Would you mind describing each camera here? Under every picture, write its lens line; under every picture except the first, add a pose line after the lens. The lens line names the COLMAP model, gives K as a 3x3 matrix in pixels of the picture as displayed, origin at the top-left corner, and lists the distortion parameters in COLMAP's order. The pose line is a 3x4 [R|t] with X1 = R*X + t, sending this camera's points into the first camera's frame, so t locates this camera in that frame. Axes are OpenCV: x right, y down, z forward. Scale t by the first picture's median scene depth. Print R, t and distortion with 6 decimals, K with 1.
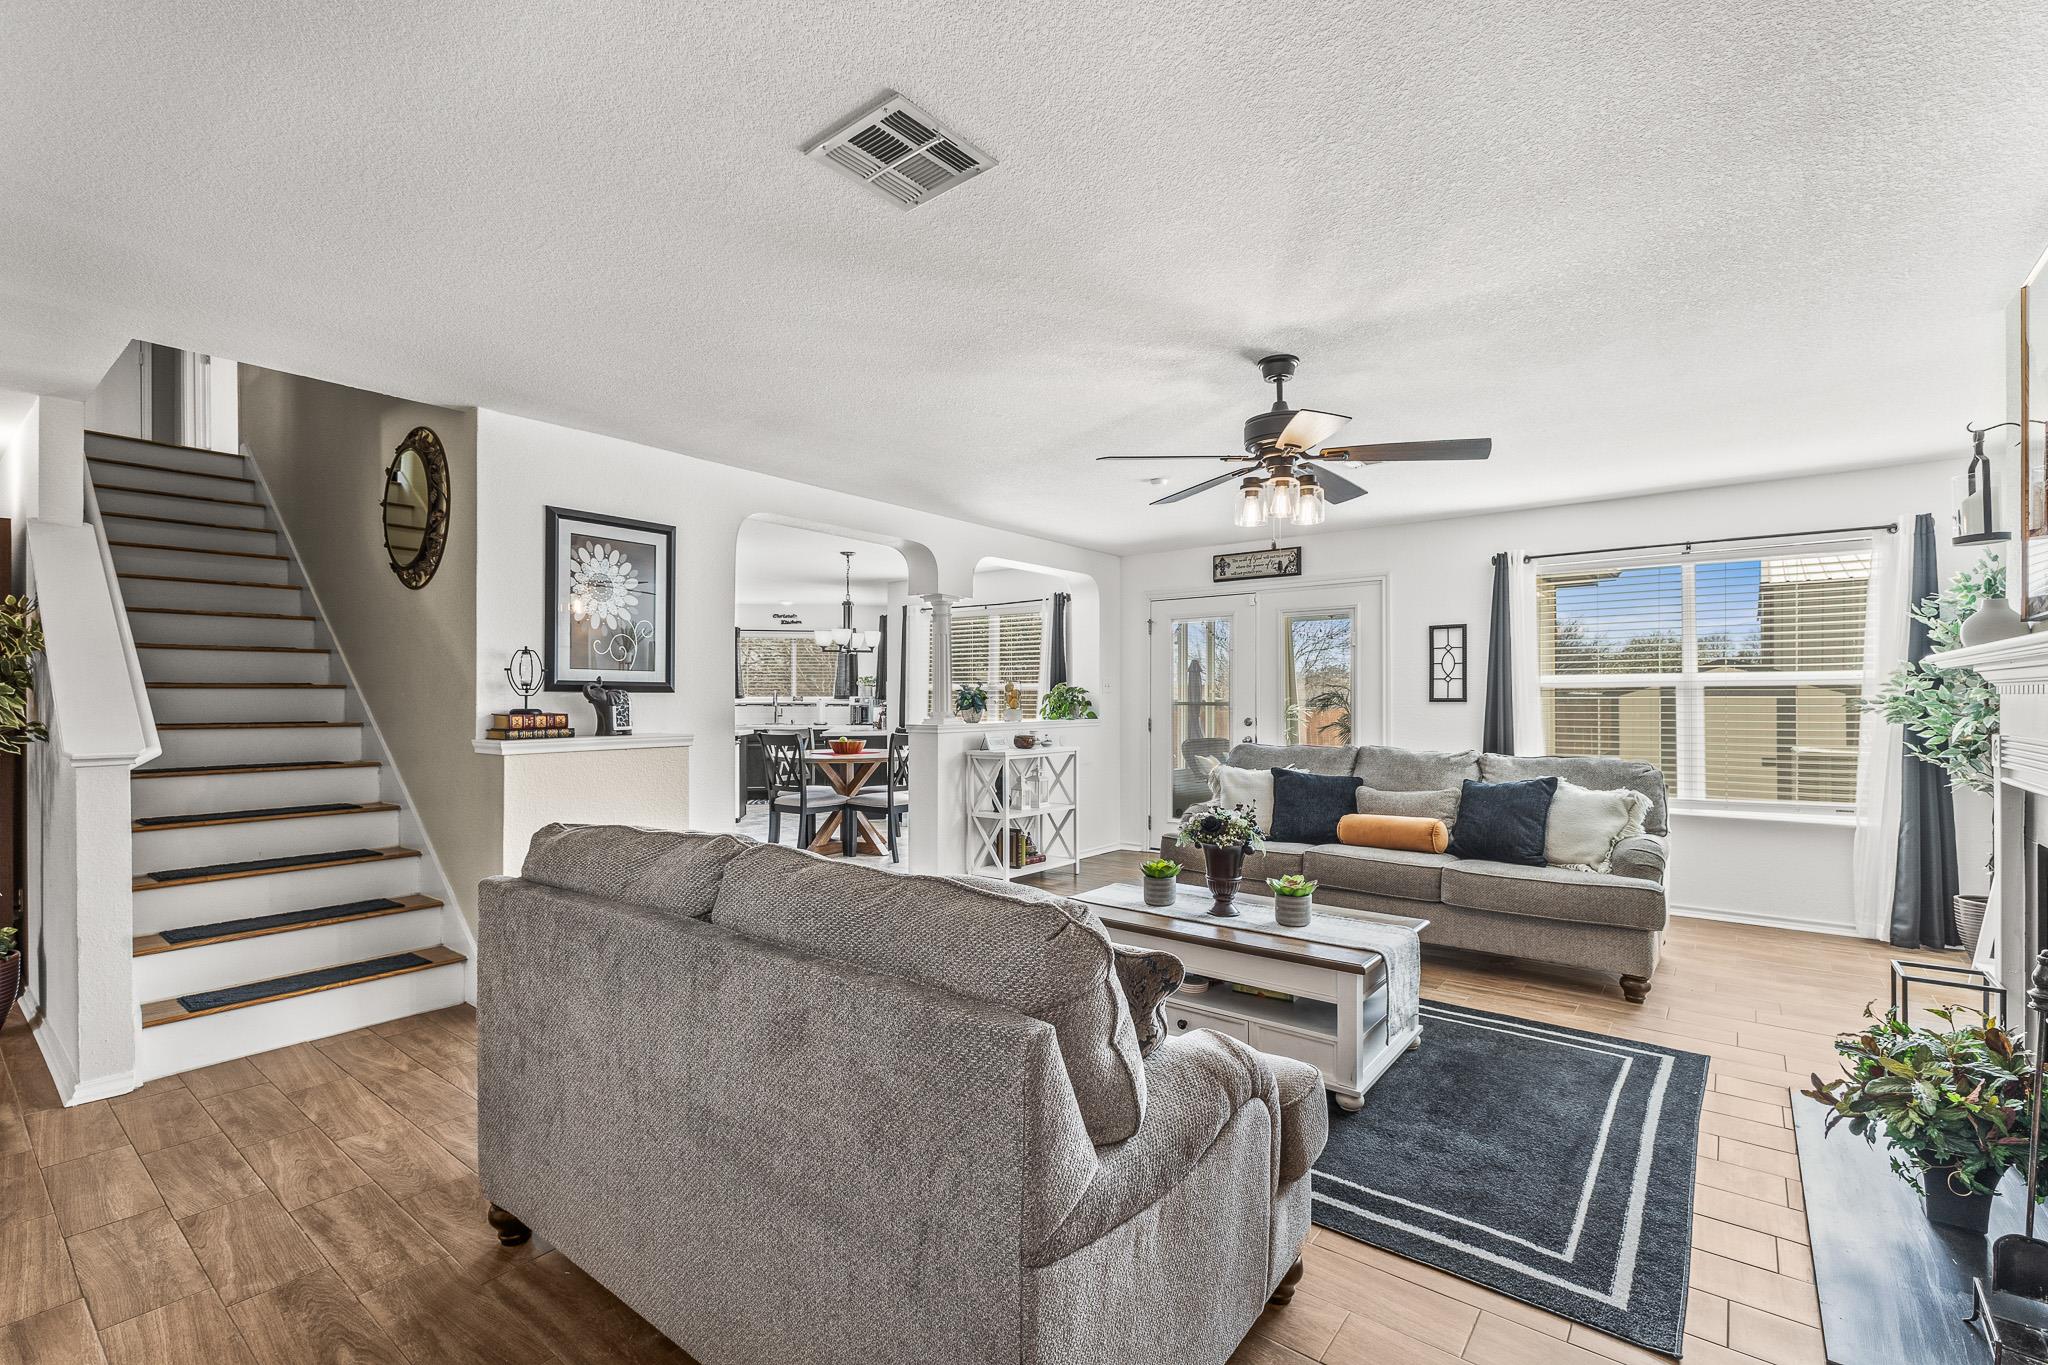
lens RADIAL K [[908.7, 0, 1021.3], [0, 908.7, 695.0], [0, 0, 1]] dist [0.013073, -0.000616]
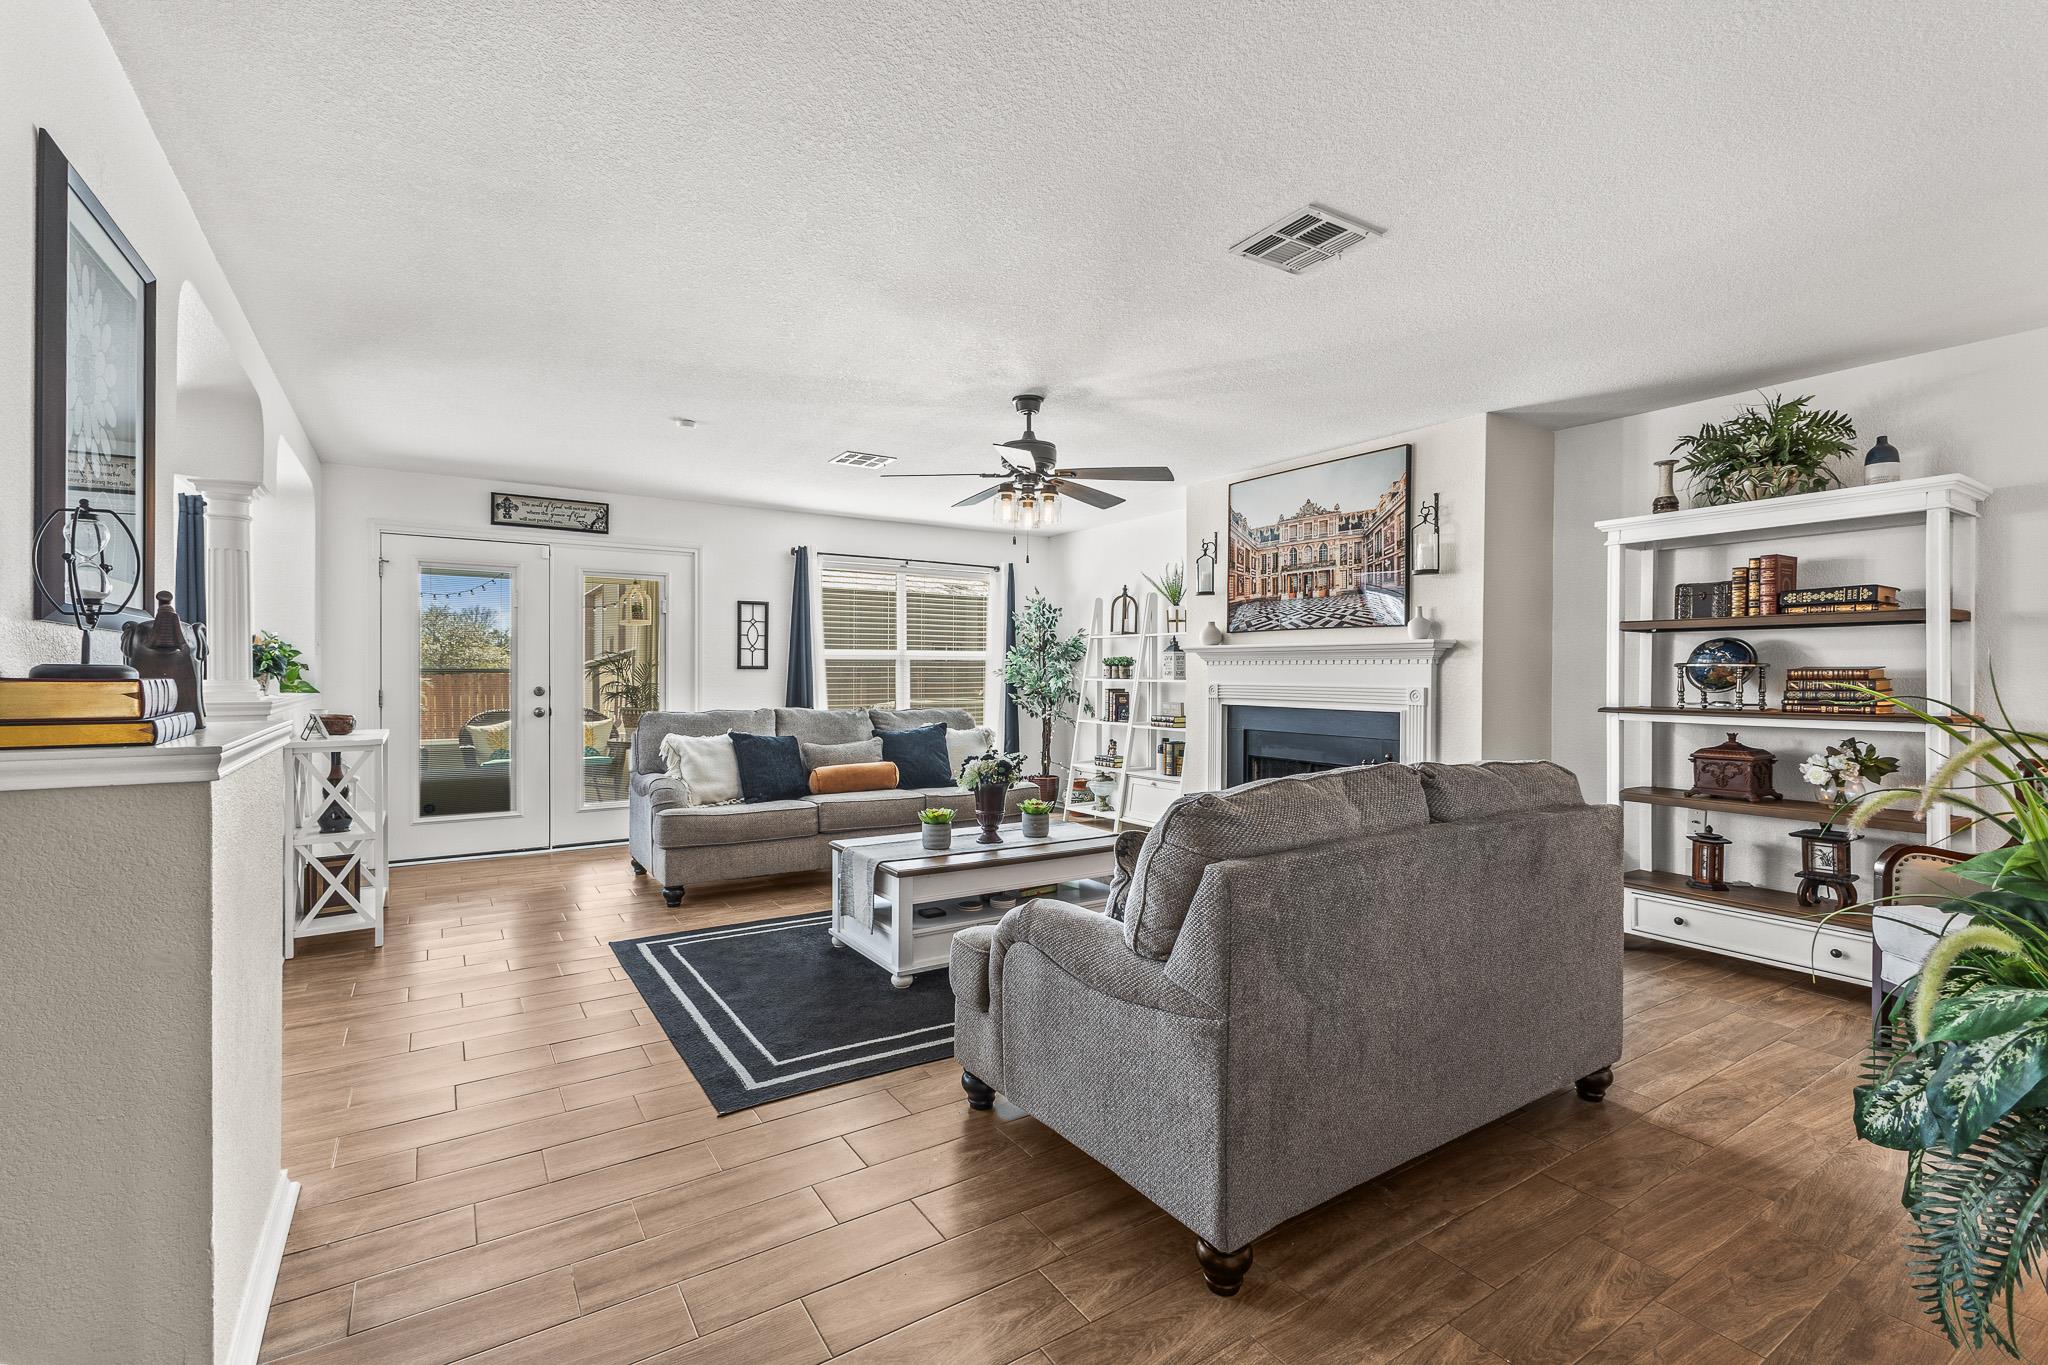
lens RADIAL K [[908.7, 0, 1022.9], [0, 908.7, 673.3], [0, 0, 1]] dist [0.013073, -0.000616]
pose [[0.317446, 0.002484, 0.948273, -0.527354], [-0.009003, 0.999959, 0.000394, 0.009534], [-0.948233, -0.008663, 0.317456, 0.341672]]
